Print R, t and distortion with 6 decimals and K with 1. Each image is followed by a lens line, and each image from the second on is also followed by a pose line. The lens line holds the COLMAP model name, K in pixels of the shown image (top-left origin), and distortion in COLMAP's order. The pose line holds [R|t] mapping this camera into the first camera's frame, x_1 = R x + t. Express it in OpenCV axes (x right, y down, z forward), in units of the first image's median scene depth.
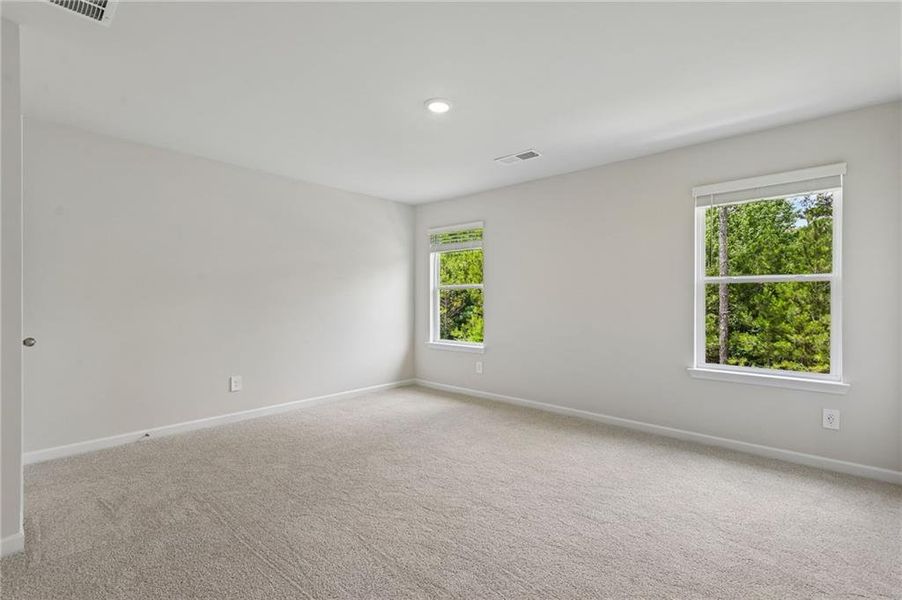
lens RADIAL K [[371.3, 0, 450.4], [0, 371.3, 298.9], [0, 0, 1]] dist [-0.001494, 0.000068]
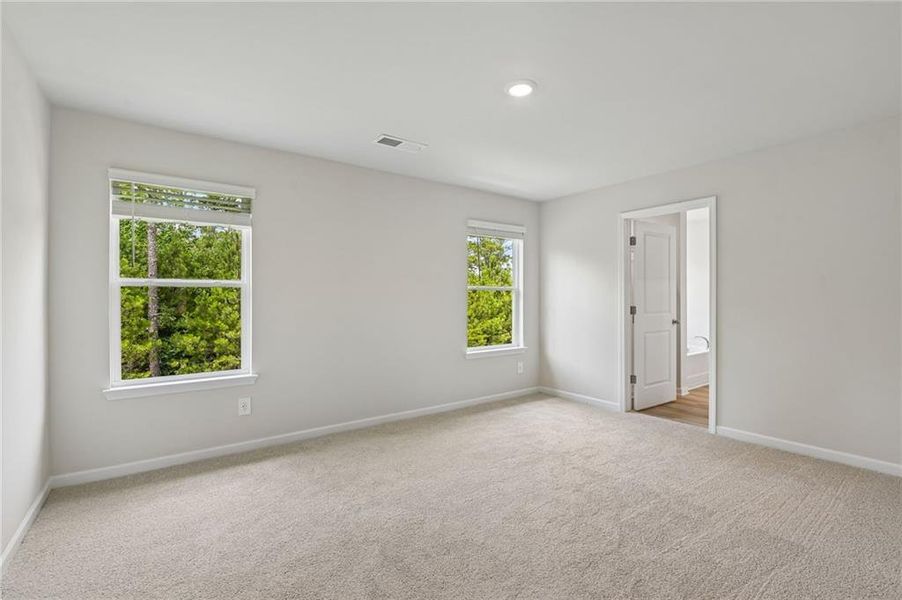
lens RADIAL K [[427.8, 0, 433.5], [0, 427.8, 300.8], [0, 0, 1]] dist [0.012503, 0.000626]
pose [[0.251296, -0.001750, 0.967909, -0.114686], [0.008191, 0.999966, -0.000319, -0.000250], [-0.967876, 0.008009, 0.251302, 0.094239]]
